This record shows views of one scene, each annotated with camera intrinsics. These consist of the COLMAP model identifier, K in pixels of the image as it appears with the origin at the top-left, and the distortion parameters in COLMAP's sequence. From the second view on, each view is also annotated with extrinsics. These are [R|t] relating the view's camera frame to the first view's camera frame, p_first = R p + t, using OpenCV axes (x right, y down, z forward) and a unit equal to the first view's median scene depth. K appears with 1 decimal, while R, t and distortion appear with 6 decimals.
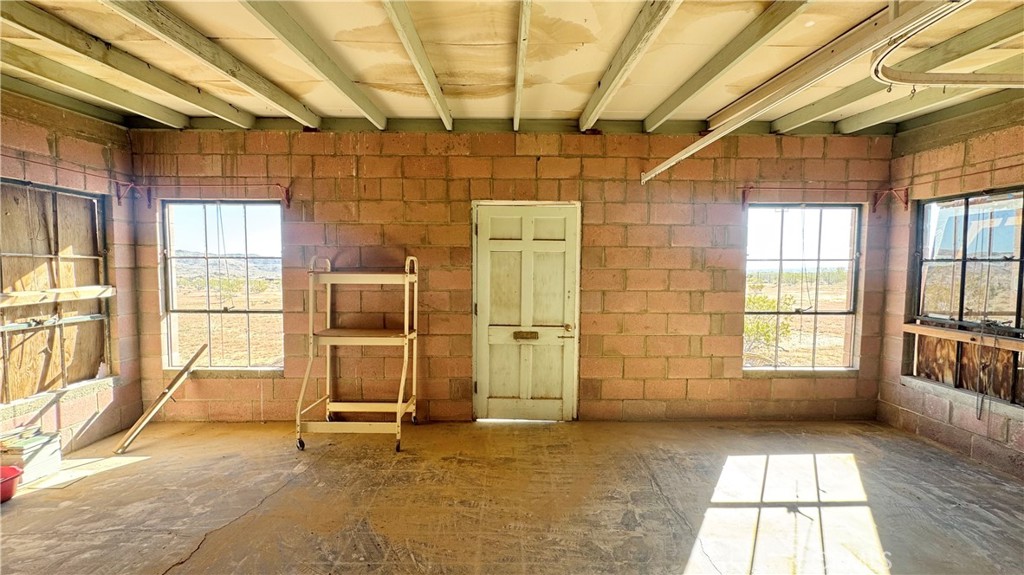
lens RADIAL K [[409.0, 0, 512.0], [0, 409.0, 287.5], [0, 0, 1]] dist [-0.004443, 0.000379]
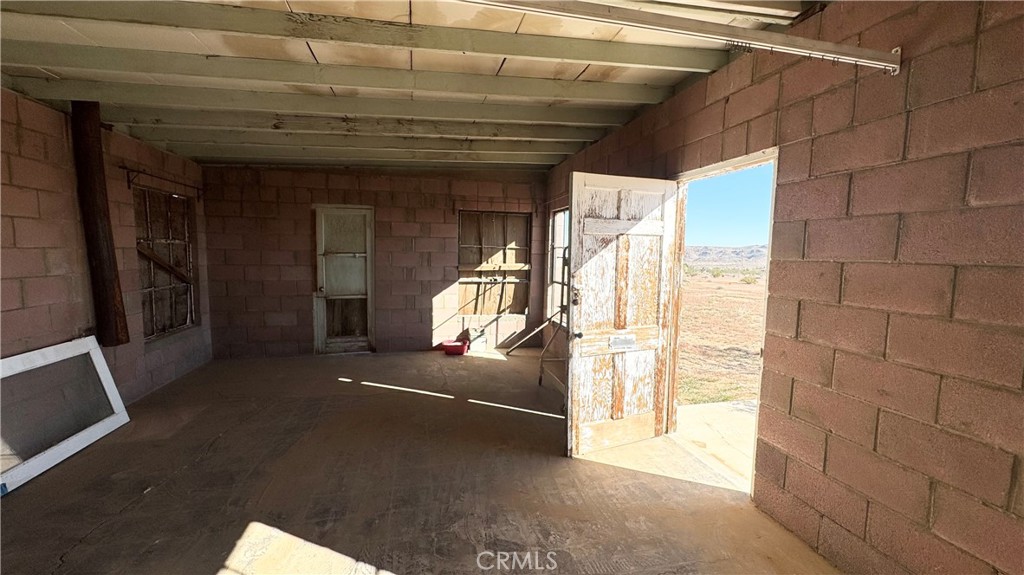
lens RADIAL K [[409.0, 0, 512.0], [0, 409.0, 287.5], [0, 0, 1]] dist [-0.004443, 0.000379]
pose [[0.217672, 0.085296, -0.972288, 0.687894], [-0.068581, 0.995048, 0.071939, -0.023223], [0.973610, 0.051022, 0.222444, 0.505286]]
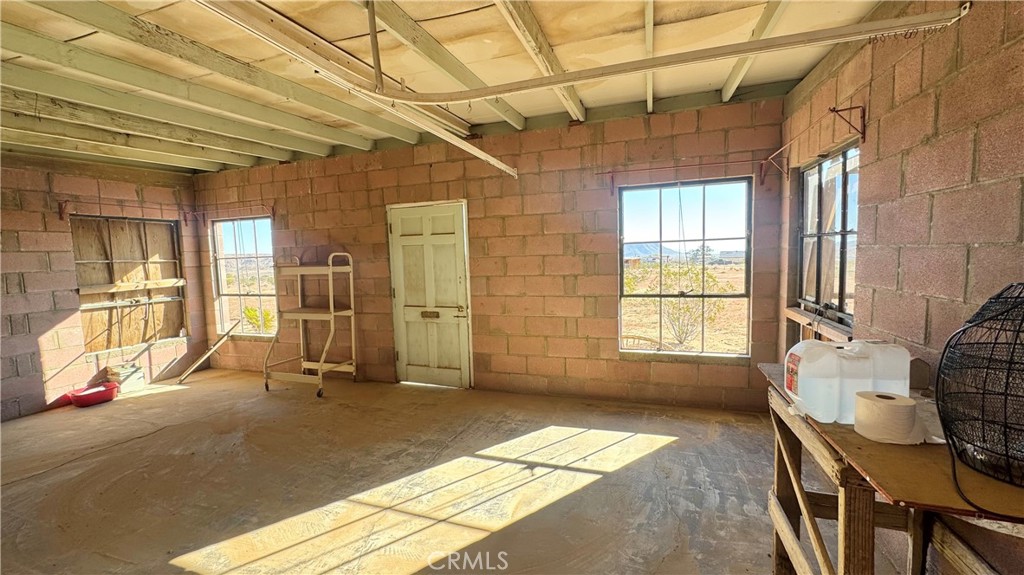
lens RADIAL K [[409.0, 0, 512.0], [0, 409.0, 287.5], [0, 0, 1]] dist [-0.004443, 0.000379]
pose [[0.942275, -0.007357, -0.334759, 0.679862], [0.017966, 0.999429, 0.028605, 0.007888], [0.334357, -0.032967, 0.941870, -0.047118]]
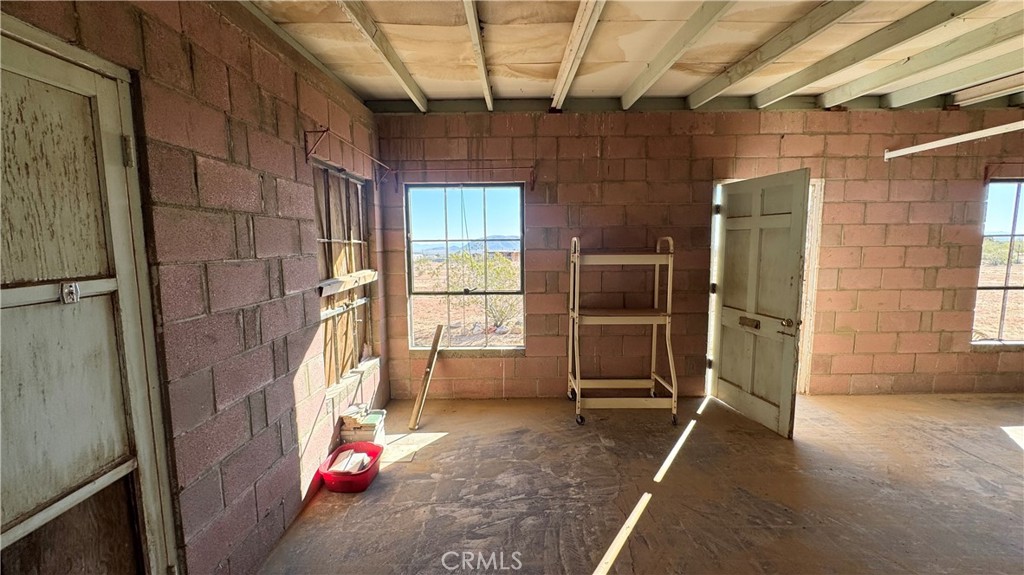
lens RADIAL K [[409.0, 0, 512.0], [0, 409.0, 287.5], [0, 0, 1]] dist [-0.004443, 0.000379]
pose [[0.999817, -0.012408, -0.014589, -0.587085], [0.013164, 0.998512, 0.052916, -0.008601], [0.013910, -0.053098, 0.998492, -0.024685]]
